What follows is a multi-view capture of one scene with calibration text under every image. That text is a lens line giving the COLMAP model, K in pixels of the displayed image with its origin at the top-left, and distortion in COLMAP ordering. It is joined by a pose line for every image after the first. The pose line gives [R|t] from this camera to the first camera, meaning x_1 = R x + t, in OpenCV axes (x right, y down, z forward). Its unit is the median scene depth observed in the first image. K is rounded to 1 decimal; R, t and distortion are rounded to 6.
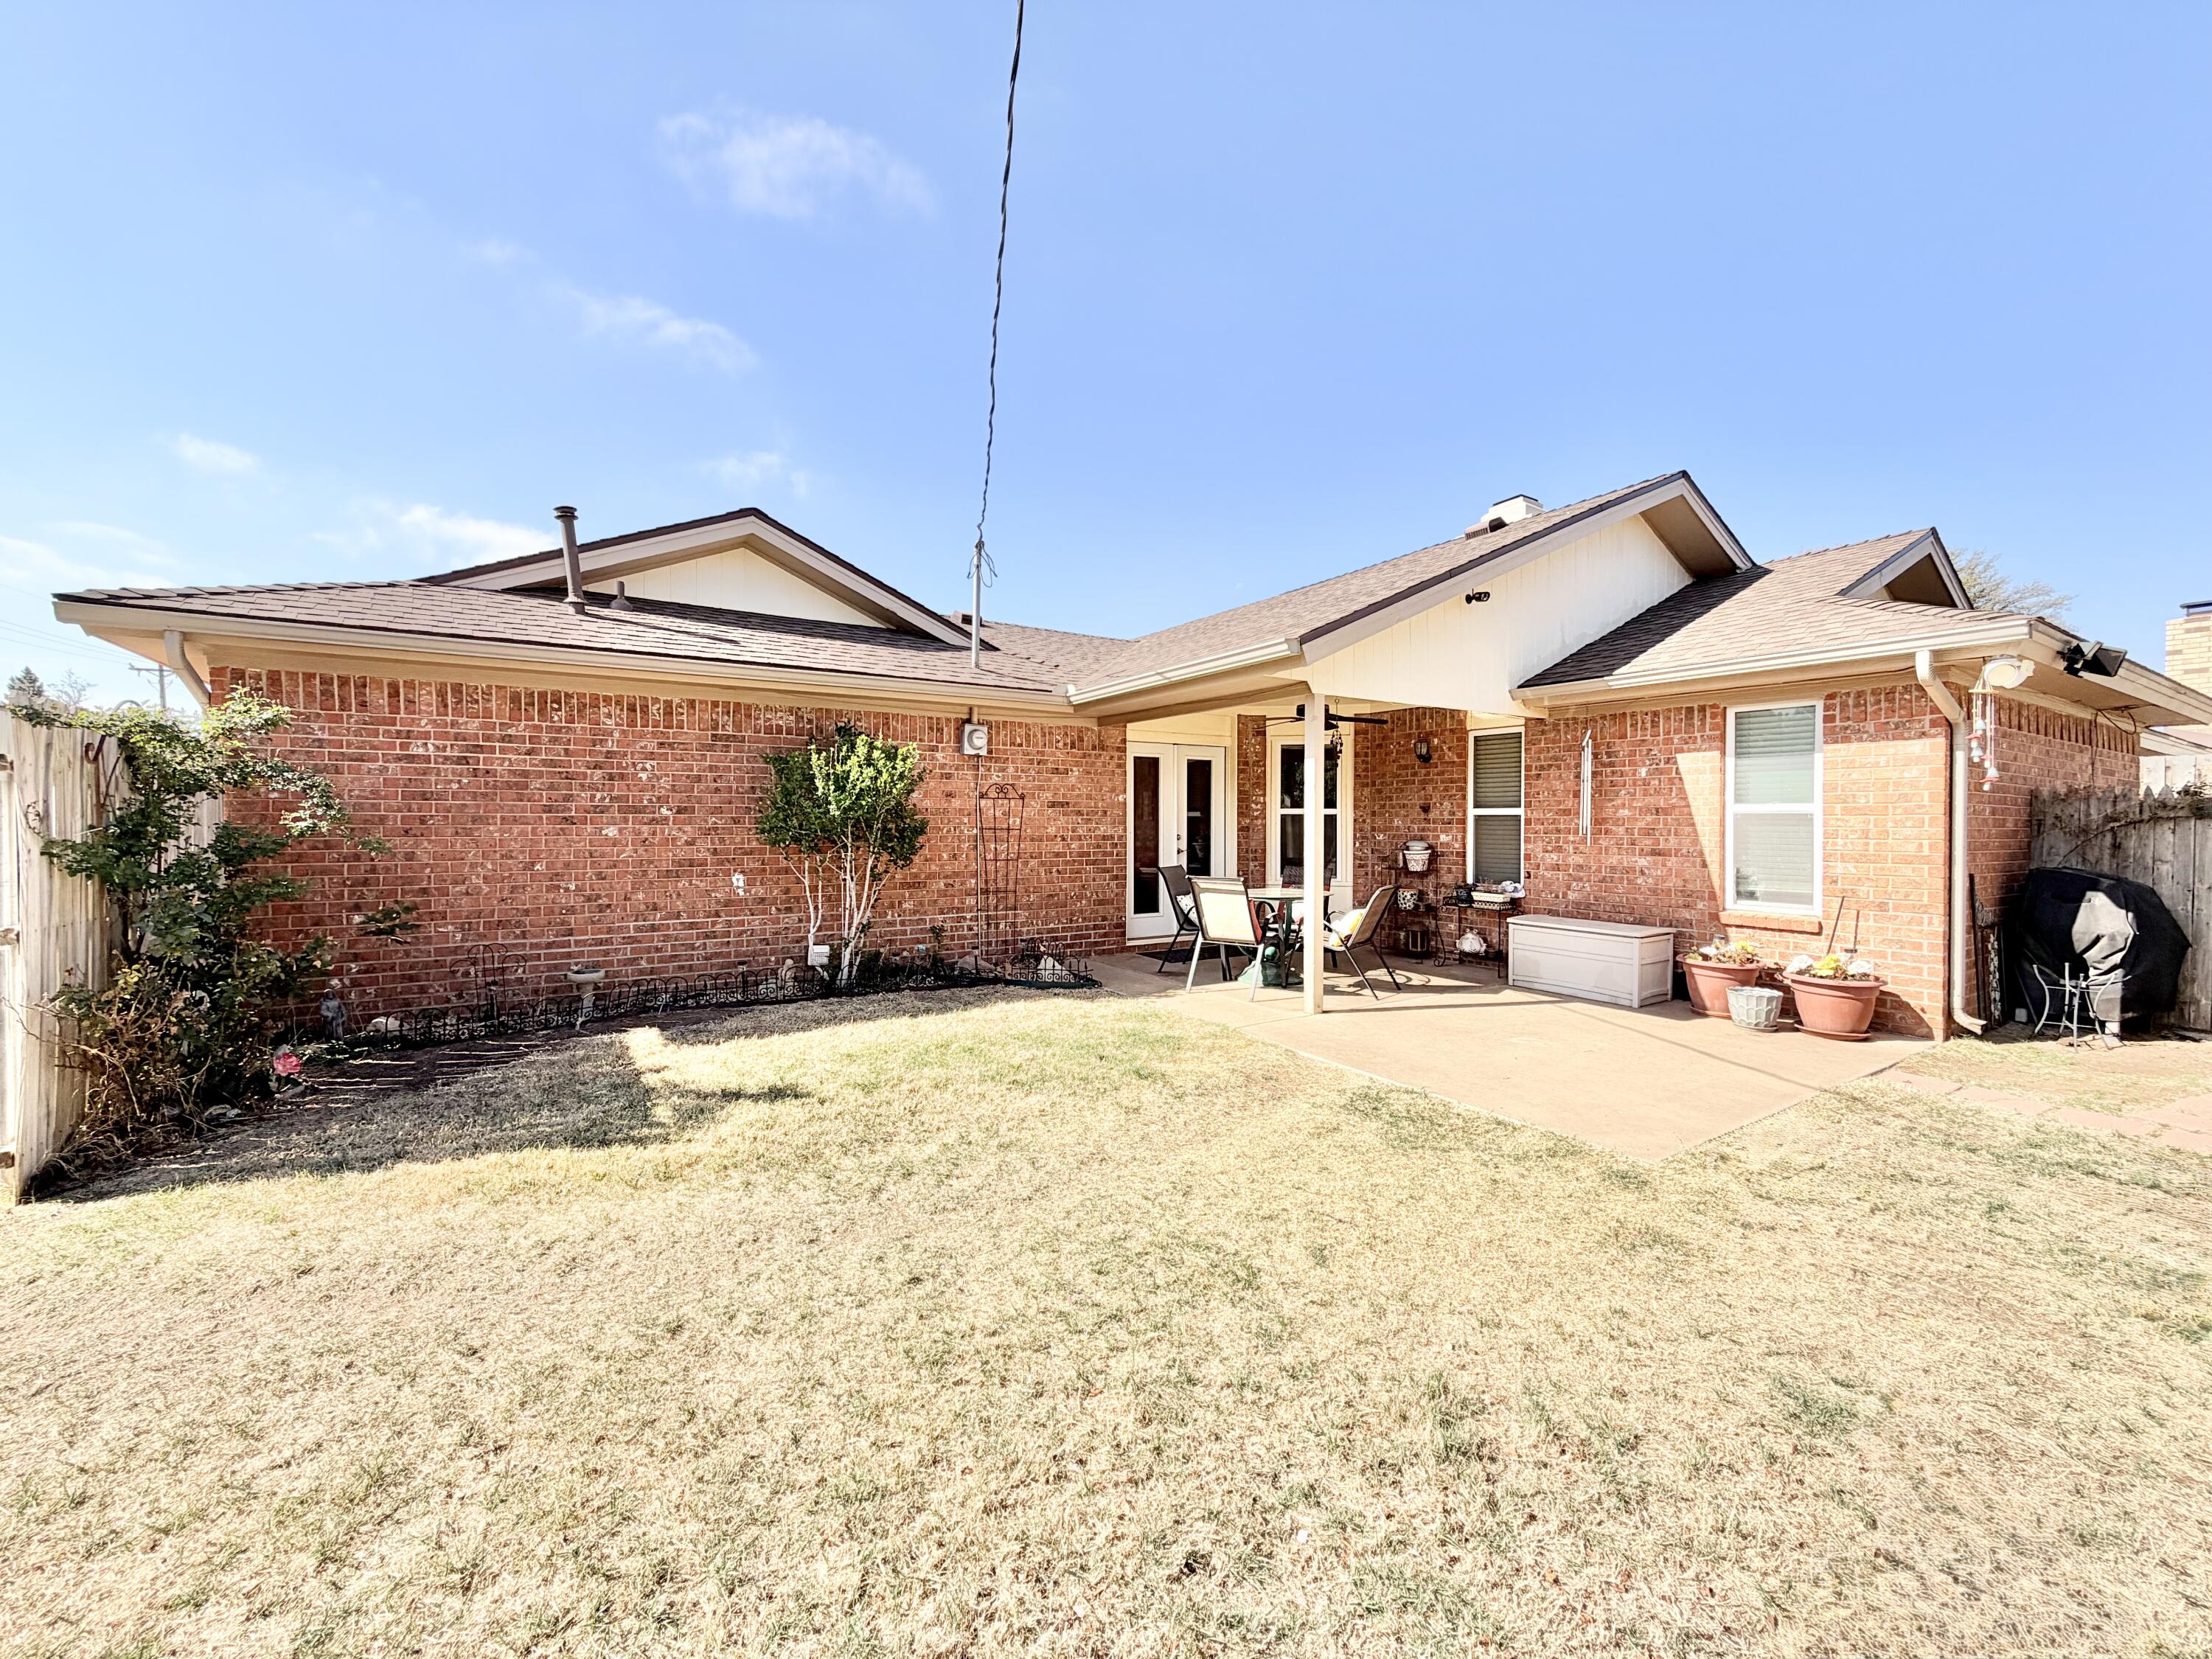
lens RADIAL K [[884.4, 0, 1114.6], [0, 884.4, 819.8], [0, 0, 1]] dist [0.000604, -0.000378]
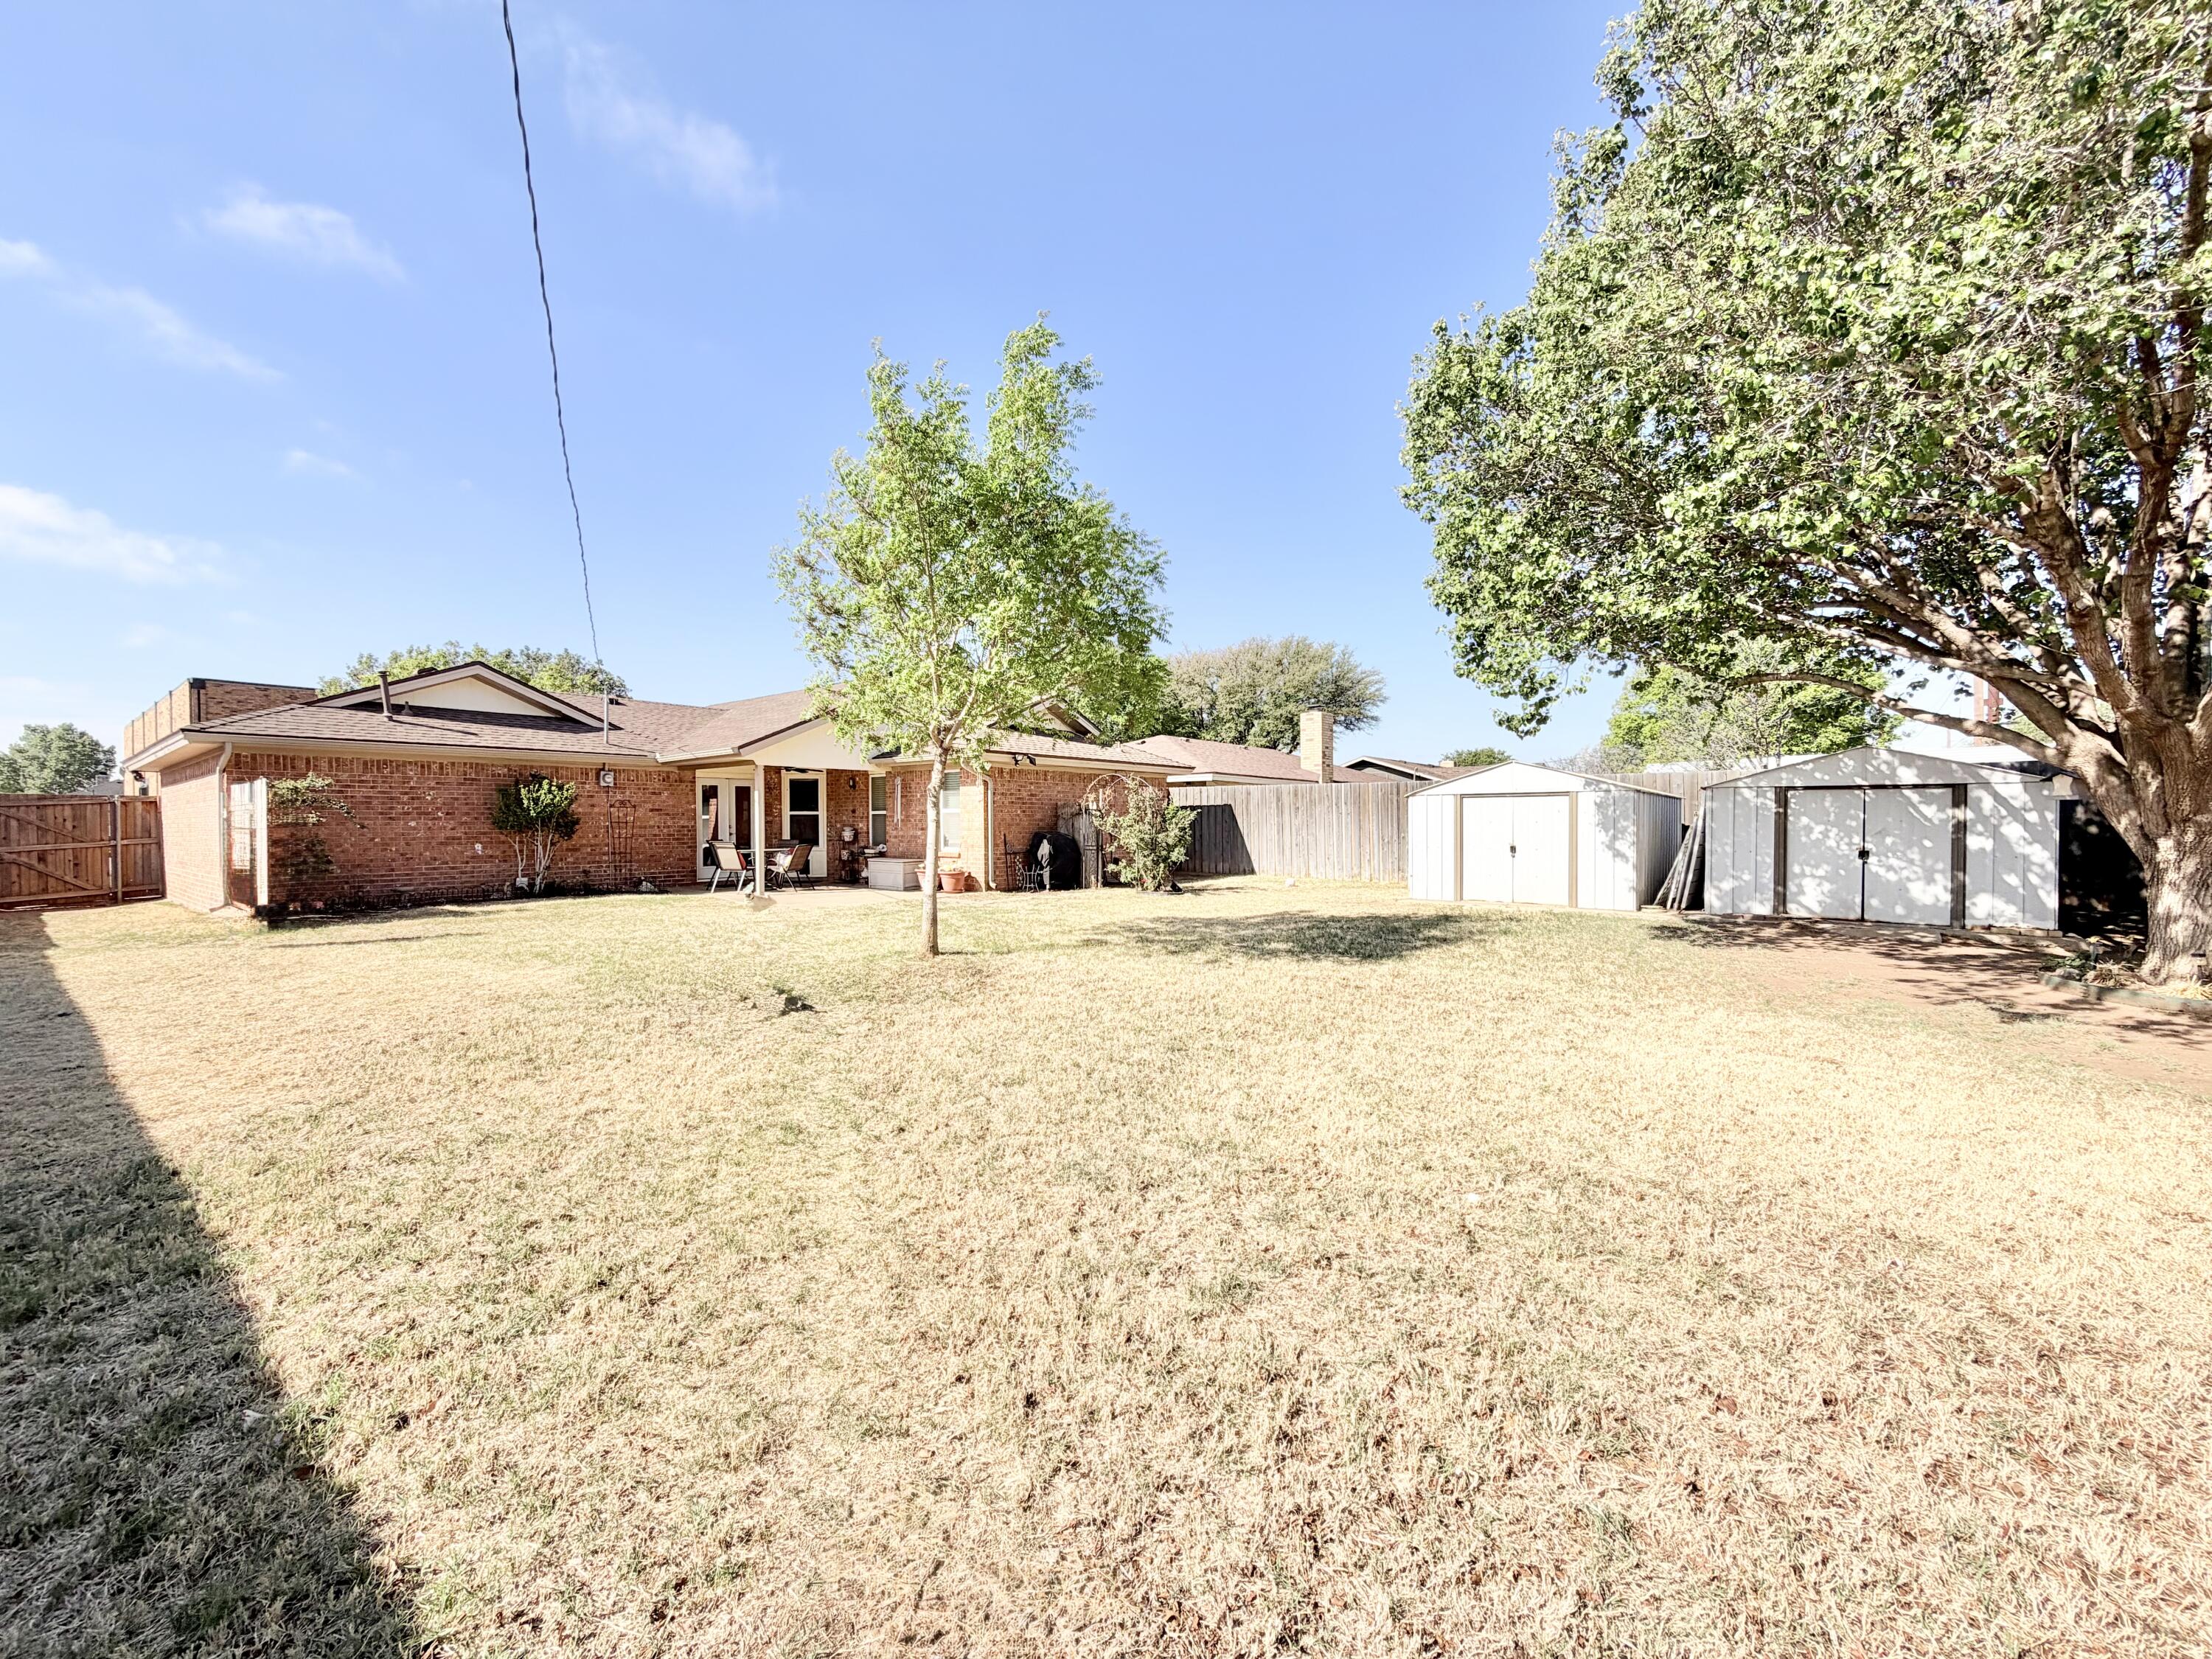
lens RADIAL K [[884.4, 0, 1101.1], [0, 884.4, 830.3], [0, 0, 1]] dist [0.000604, -0.000378]
pose [[0.954111, -0.011384, 0.299236, 0.350468], [0.010029, 0.999931, 0.006063, 0.030227], [-0.299284, -0.002784, 0.954160, -1.421203]]
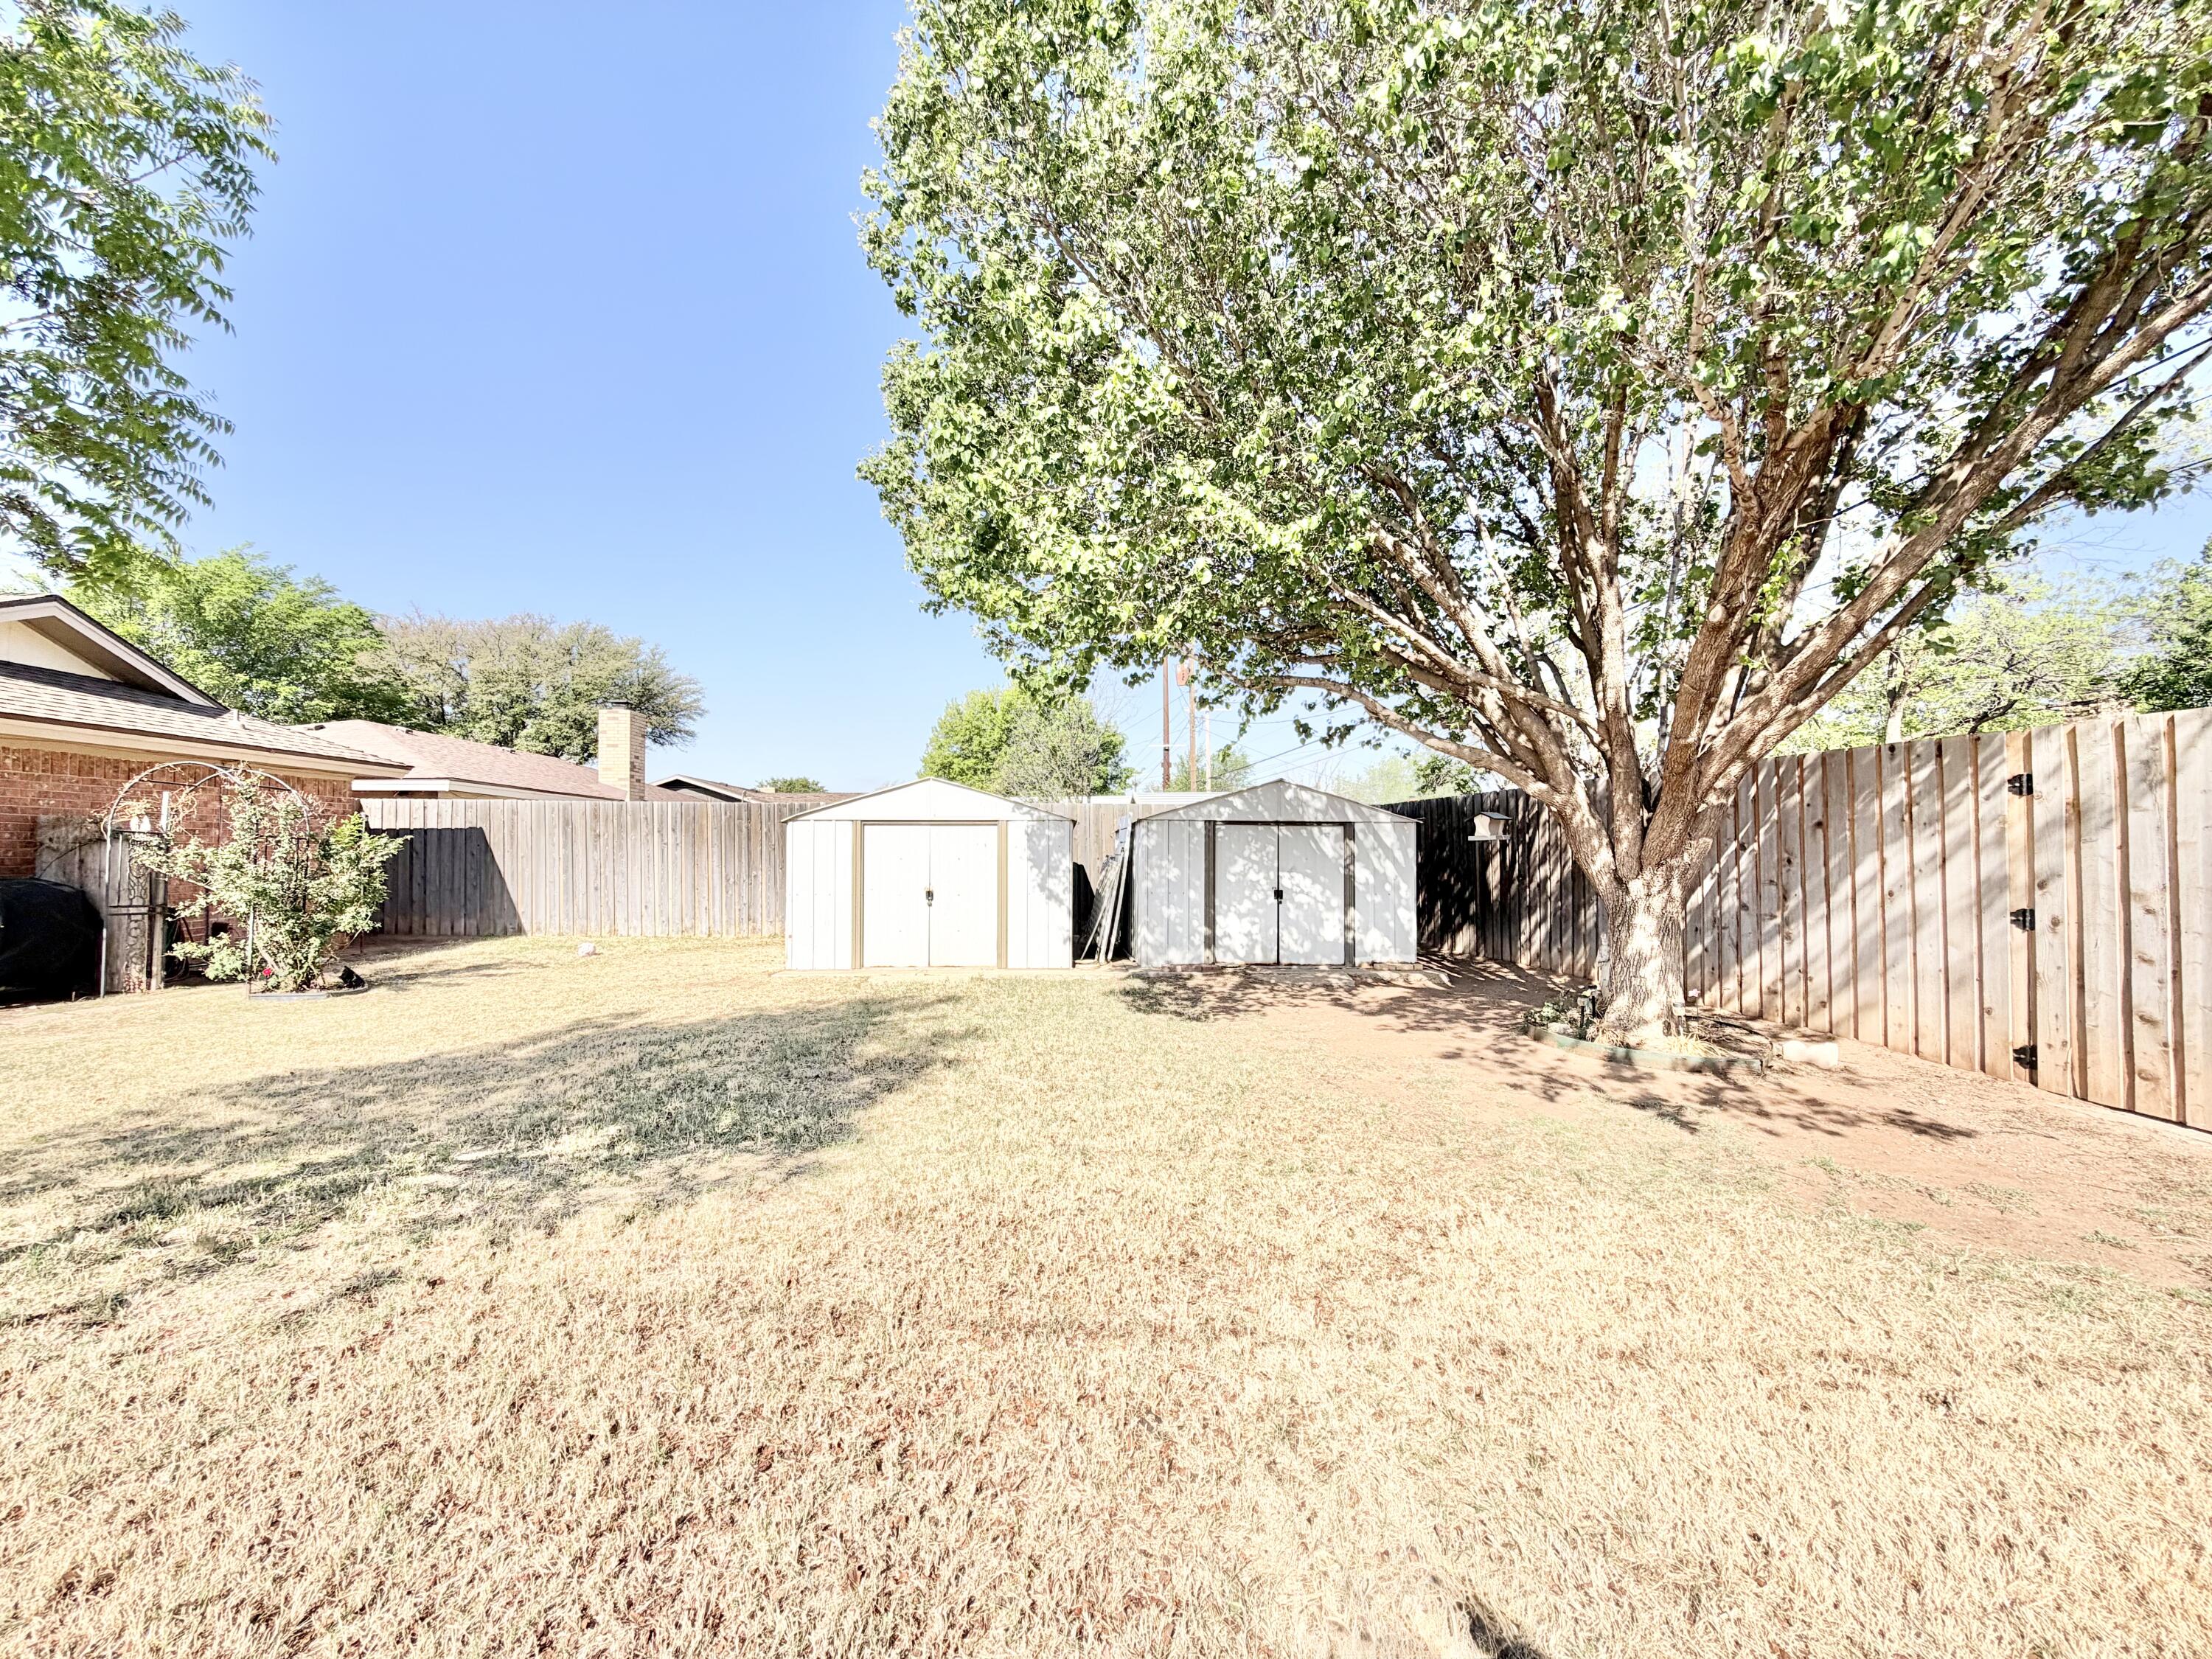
lens RADIAL K [[884.4, 0, 1115.9], [0, 884.4, 827.4], [0, 0, 1]] dist [0.000604, -0.000378]
pose [[0.484880, 0.016106, 0.874432, 0.638671], [0.007357, 0.999720, -0.022493, 0.018145], [-0.874549, 0.017340, 0.484626, -0.863636]]
